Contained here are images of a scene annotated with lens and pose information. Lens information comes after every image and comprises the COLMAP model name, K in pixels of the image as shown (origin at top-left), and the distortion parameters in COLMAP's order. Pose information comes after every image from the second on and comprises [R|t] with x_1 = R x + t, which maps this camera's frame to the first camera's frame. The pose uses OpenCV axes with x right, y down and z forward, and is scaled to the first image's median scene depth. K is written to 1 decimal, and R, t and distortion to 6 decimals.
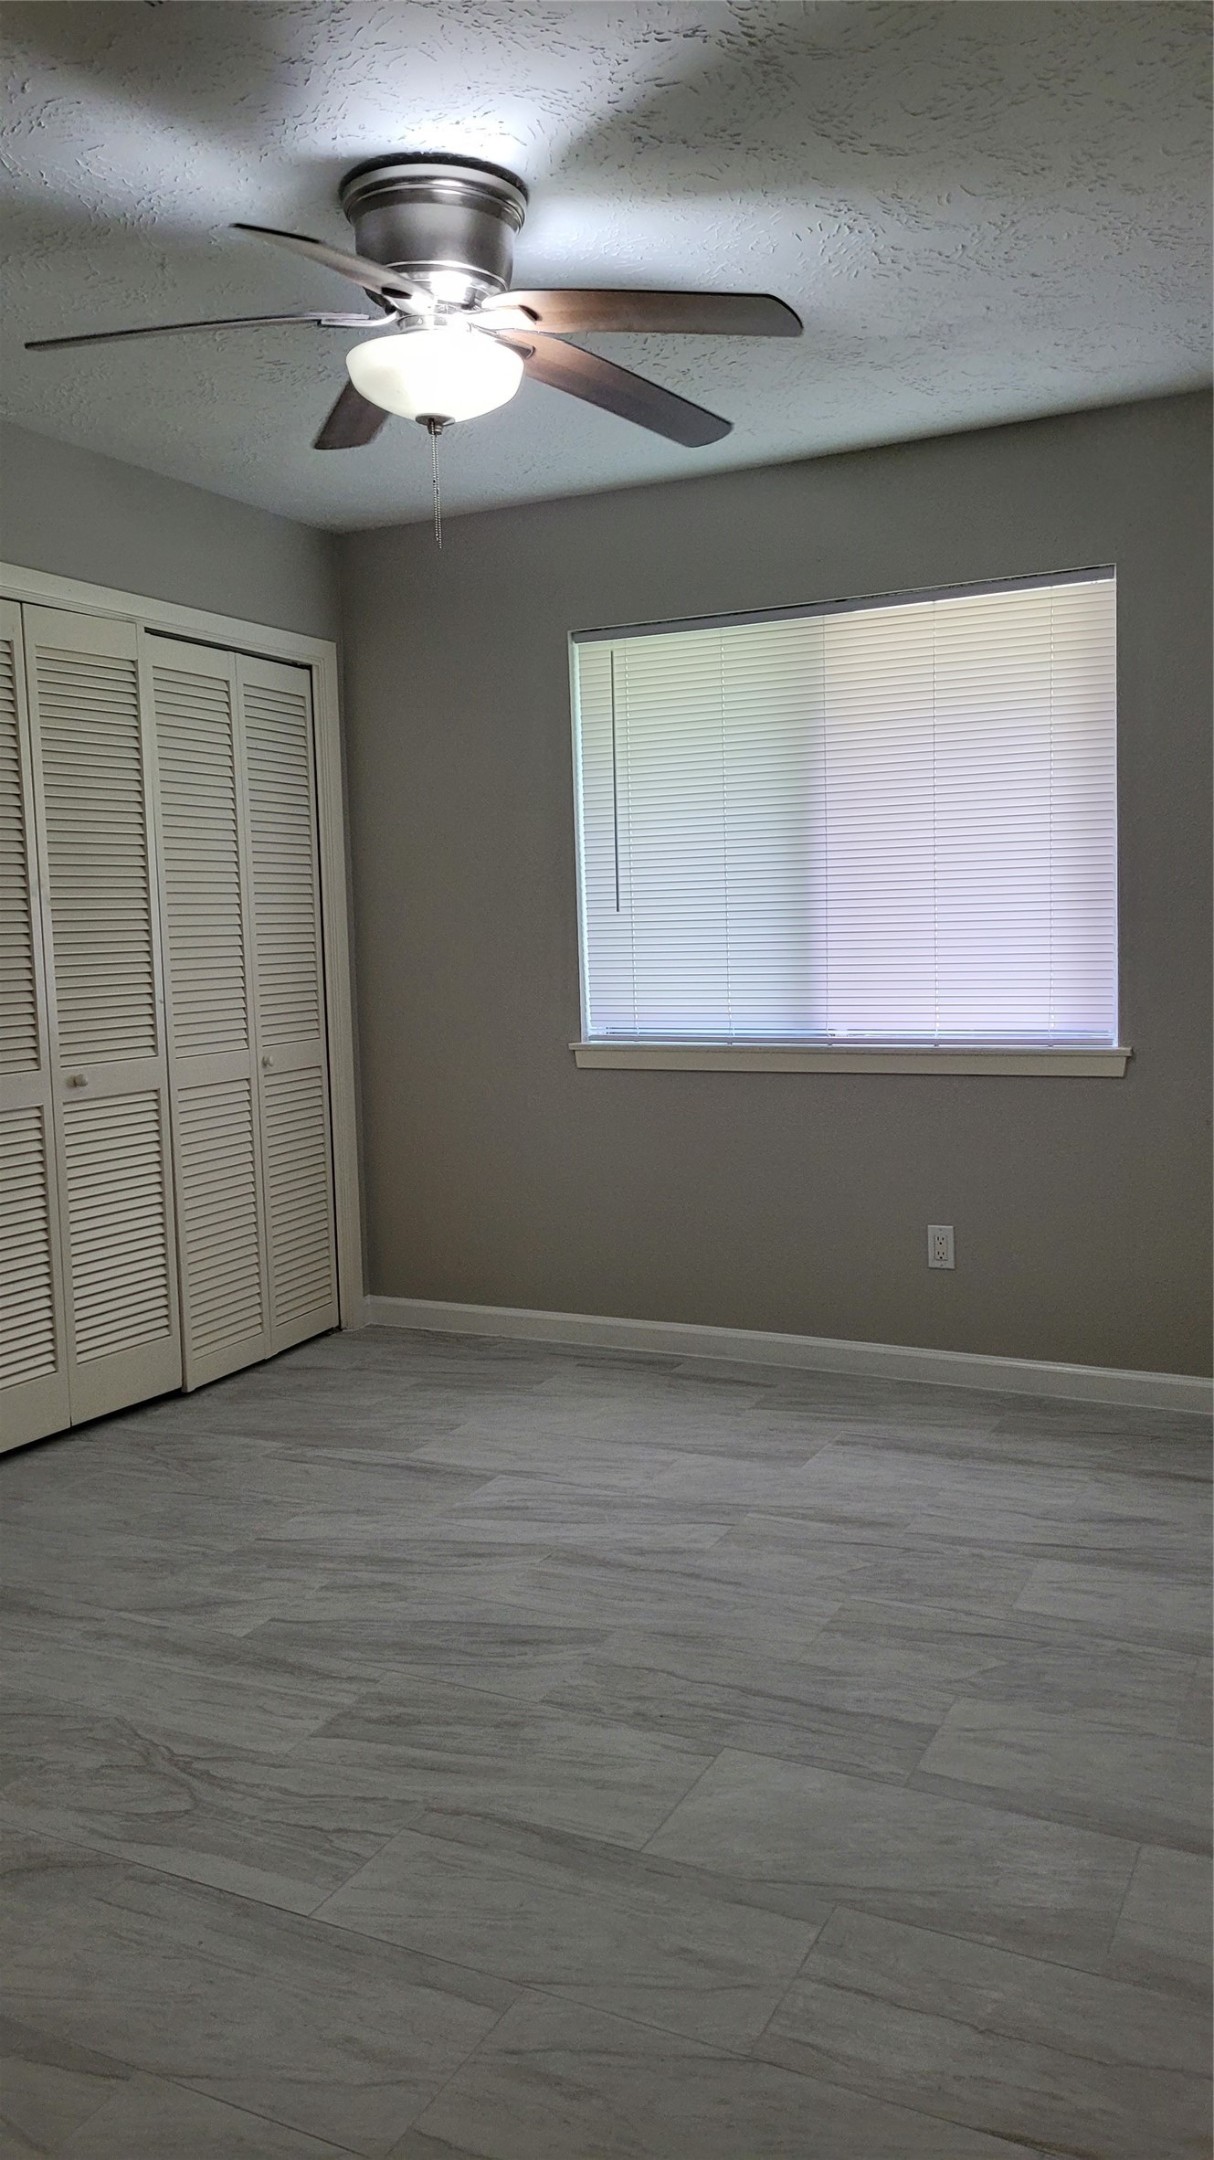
lens RADIAL K [[1594.7, 0, 607.0], [0, 1594.7, 1080.0], [0, 0, 1]] dist [0.044765, -0.056137]
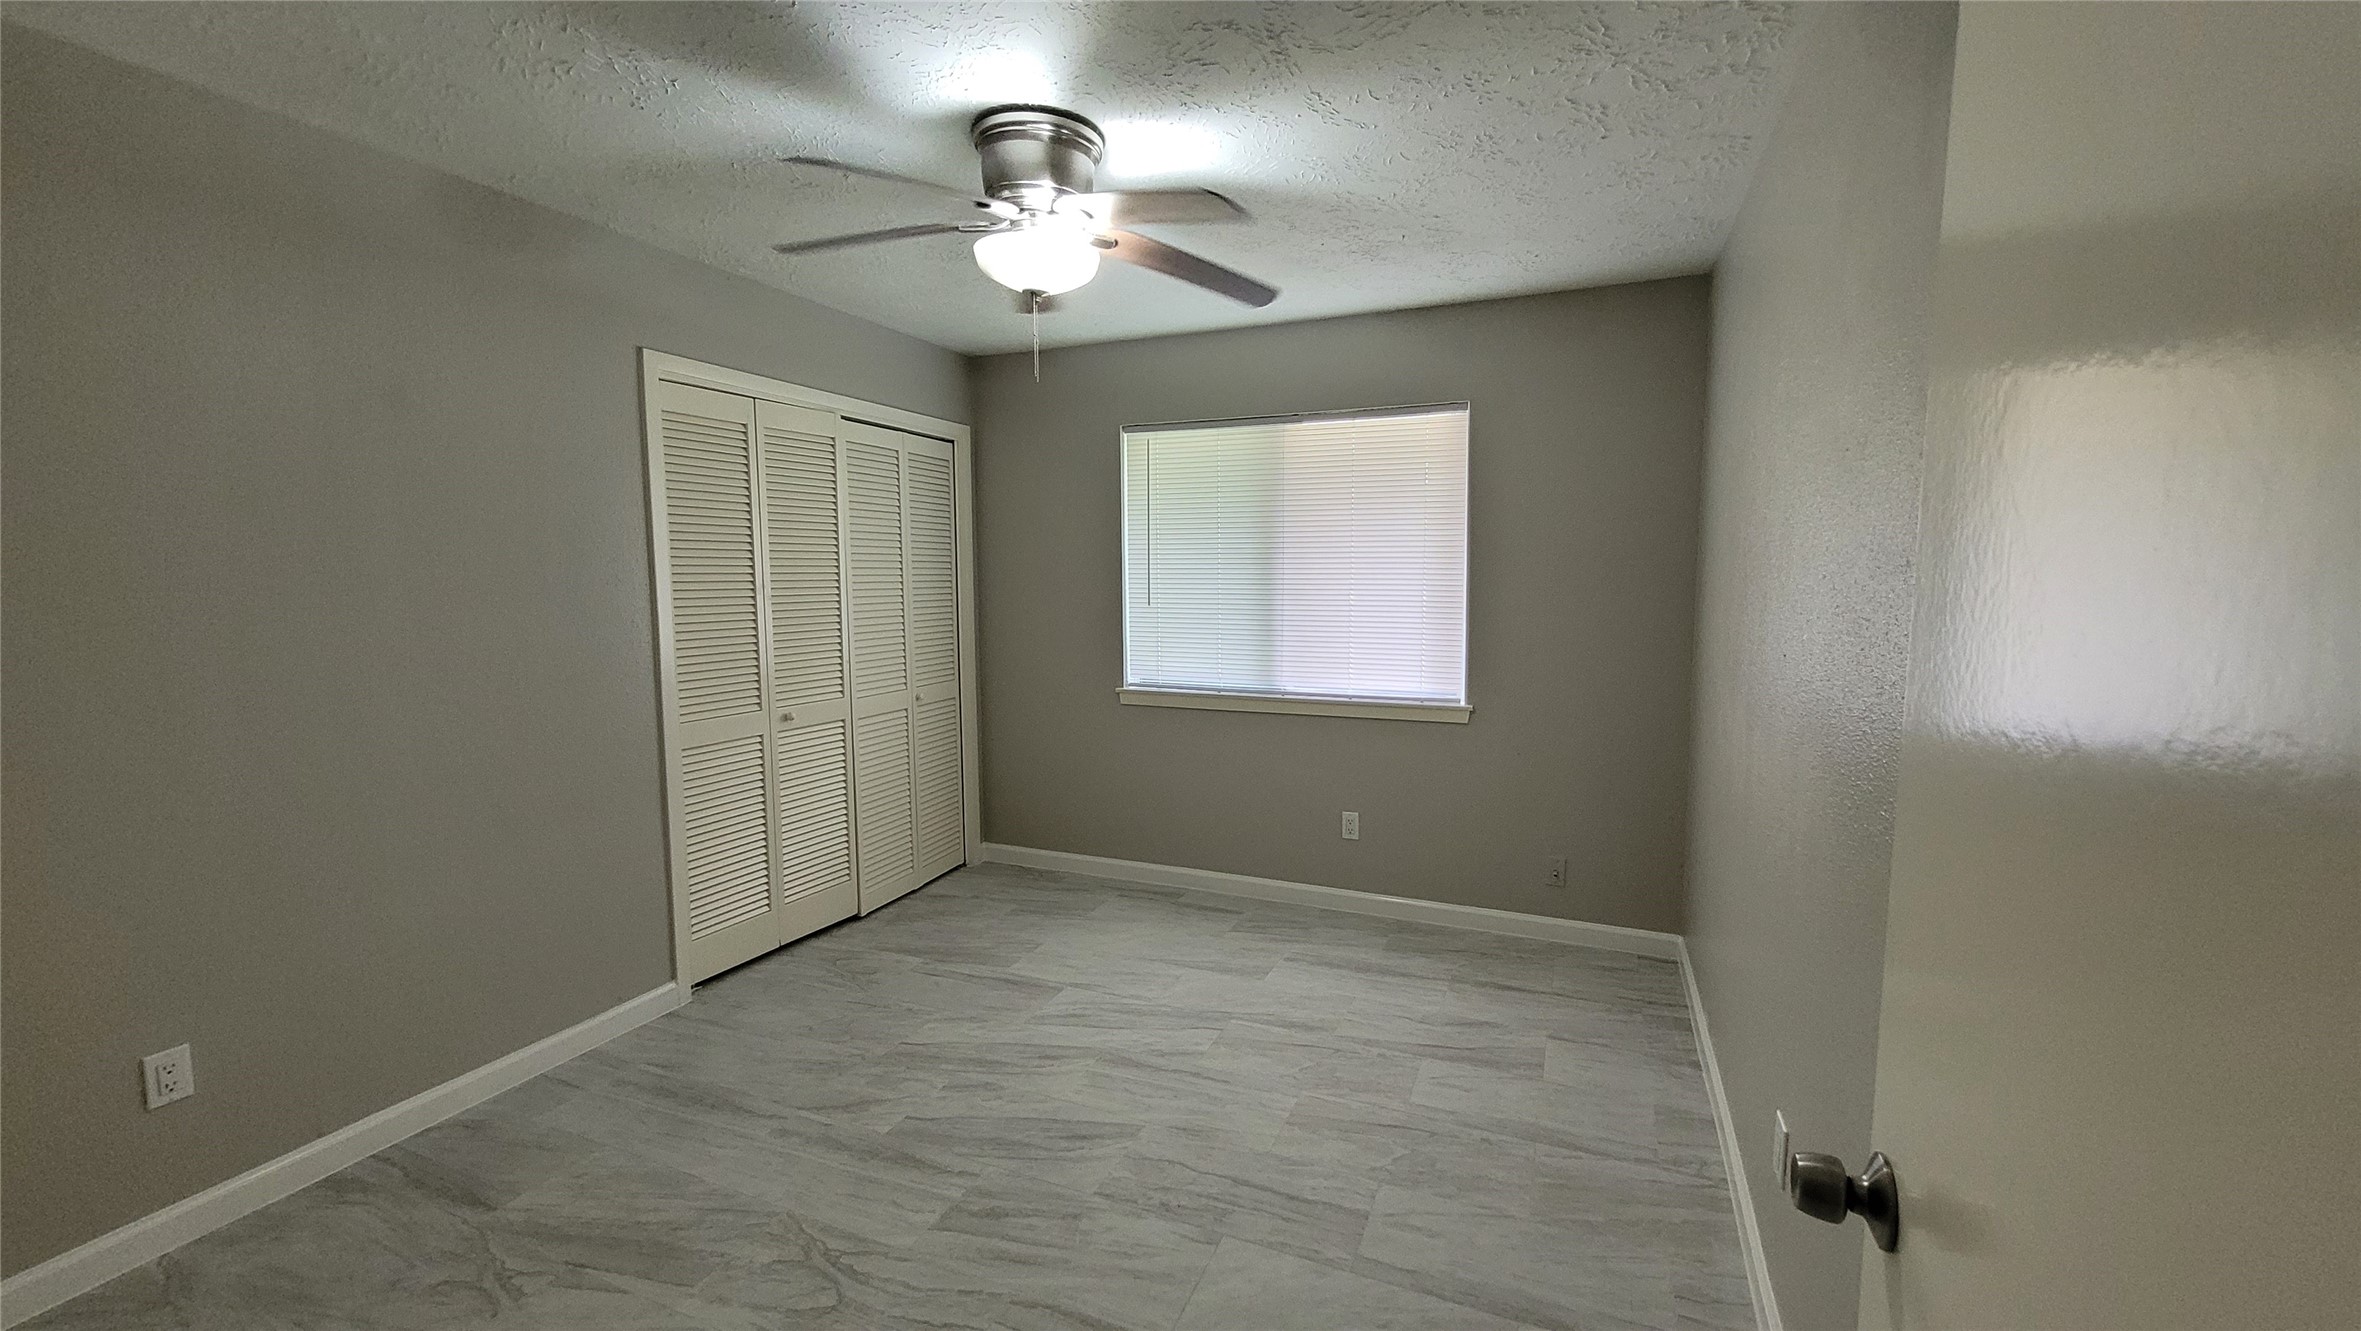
lens RADIAL K [[917.1, 0, 1200.9], [0, 917.1, 670.3], [0, 0, 1]] dist [0.000343, -0.000038]
pose [[0.996968, 0.018545, 0.075569, -0.012497], [-0.018873, 0.999815, 0.003636, -0.062940], [-0.075488, -0.005051, 0.997134, 0.134499]]
